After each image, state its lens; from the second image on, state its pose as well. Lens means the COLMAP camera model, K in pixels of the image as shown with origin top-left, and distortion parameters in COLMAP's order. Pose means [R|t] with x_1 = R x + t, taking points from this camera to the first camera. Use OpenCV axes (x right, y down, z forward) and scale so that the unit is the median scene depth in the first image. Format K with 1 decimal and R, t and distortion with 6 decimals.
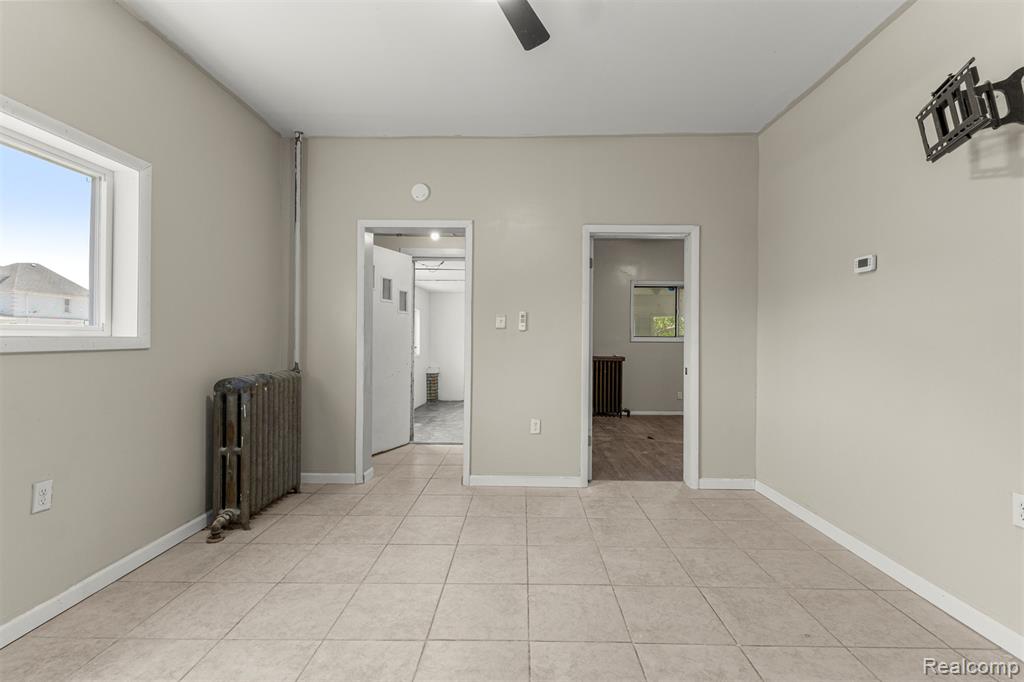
lens RADIAL K [[442.8, 0, 515.8], [0, 442.8, 340.1], [0, 0, 1]] dist [0.008993, -0.000963]
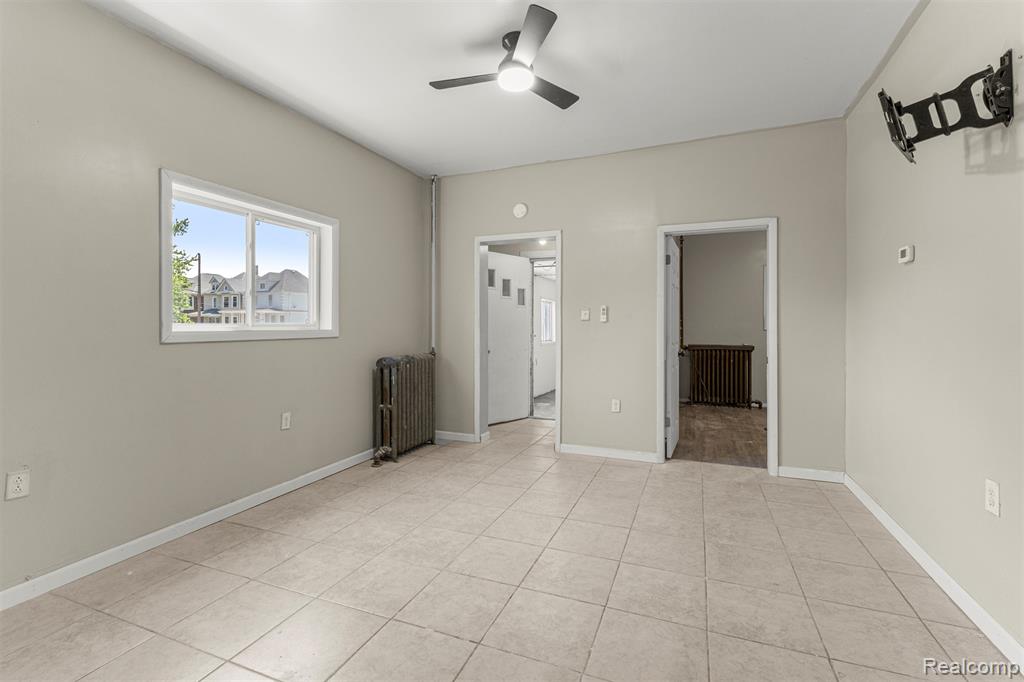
lens RADIAL K [[449.8, 0, 517.5], [0, 449.8, 329.1], [0, 0, 1]] dist [0.008036, -0.000187]
pose [[0.934441, -0.003859, -0.356097, 0.270691], [0.005018, 0.999985, 0.002333, -0.008265], [0.356082, -0.003967, 0.934446, -0.211379]]
